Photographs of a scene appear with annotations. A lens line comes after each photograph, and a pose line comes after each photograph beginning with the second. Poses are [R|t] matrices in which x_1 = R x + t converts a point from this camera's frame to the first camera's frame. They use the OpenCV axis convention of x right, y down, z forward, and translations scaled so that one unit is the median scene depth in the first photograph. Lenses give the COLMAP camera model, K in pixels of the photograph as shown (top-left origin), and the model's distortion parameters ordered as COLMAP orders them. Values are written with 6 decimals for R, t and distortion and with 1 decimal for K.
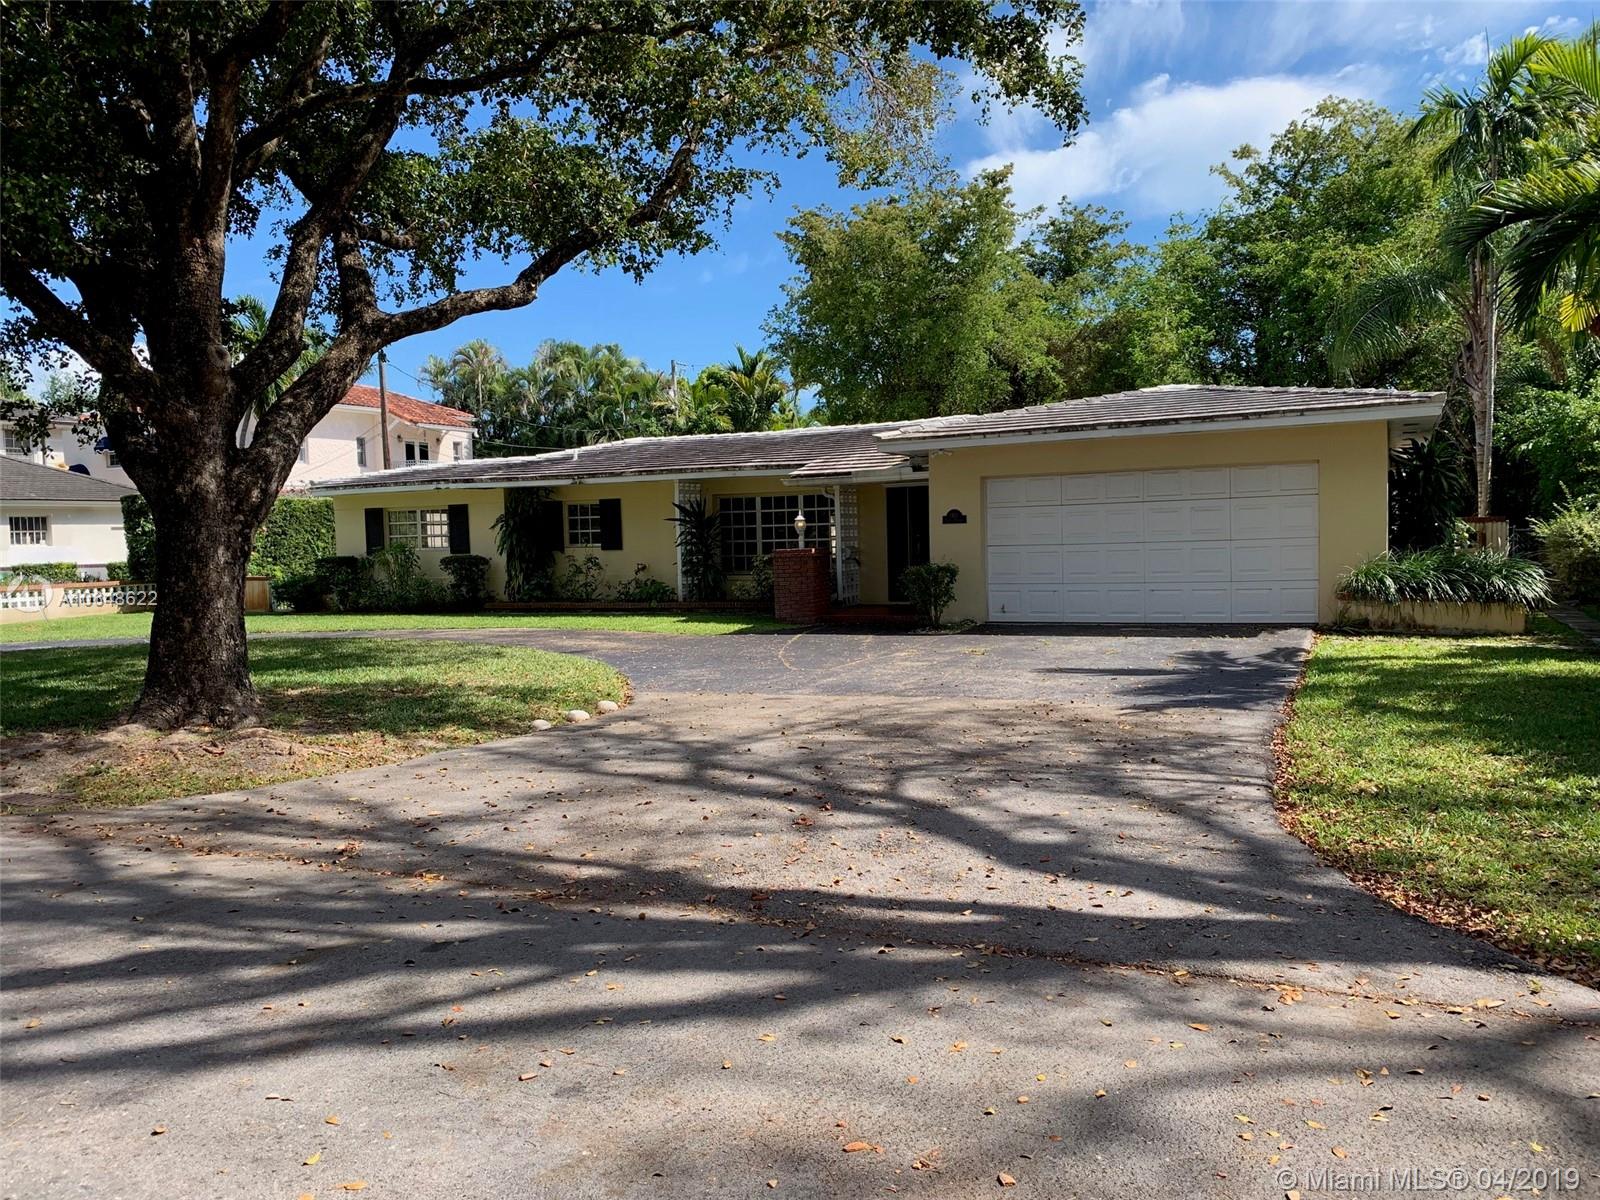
lens RADIAL K [[1212.5, 0, 800.0], [0, 1212.5, 600.0], [0, 0, 1]] dist [0.000186, -0.000167]
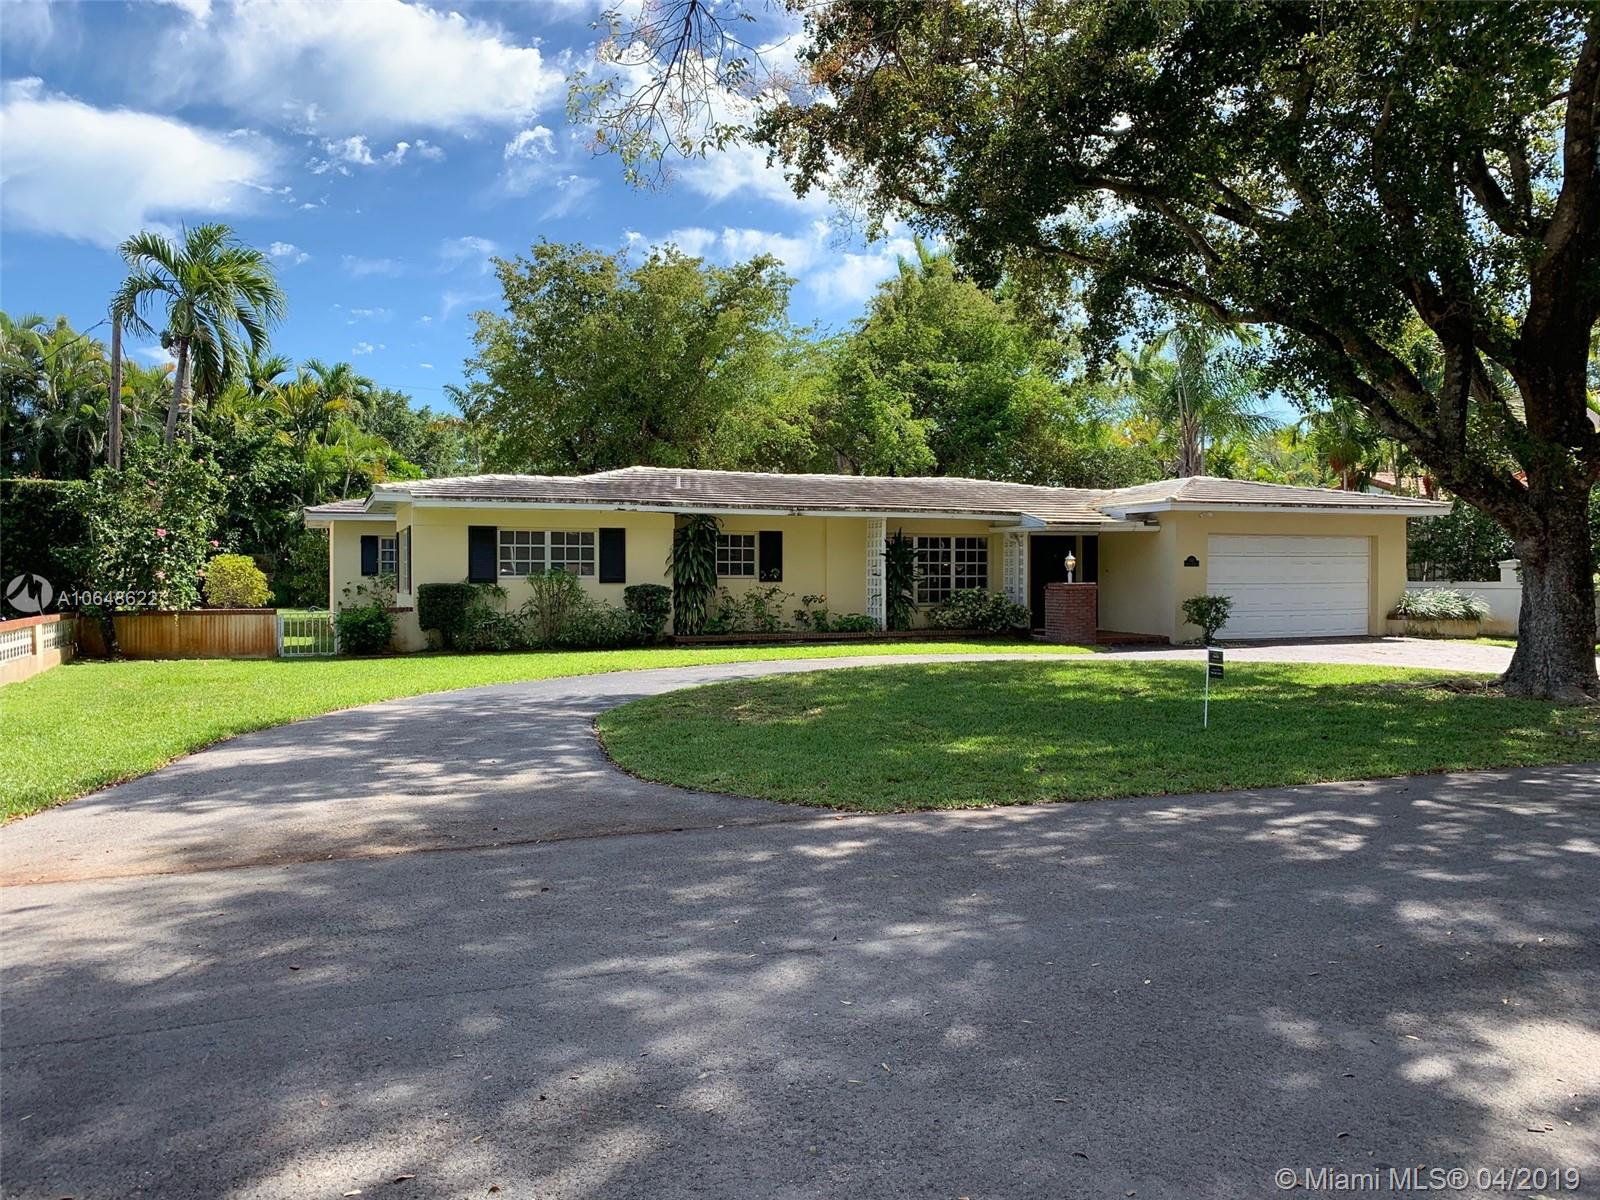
lens RADIAL K [[1212.5, 0, 800.0], [0, 1212.5, 600.0], [0, 0, 1]] dist [0.000186, -0.000167]
pose [[0.671911, 0.007185, 0.740597, -0.961494], [0.022442, 0.999296, -0.030055, 0.004849], [-0.740292, 0.036814, 0.671277, 0.336179]]
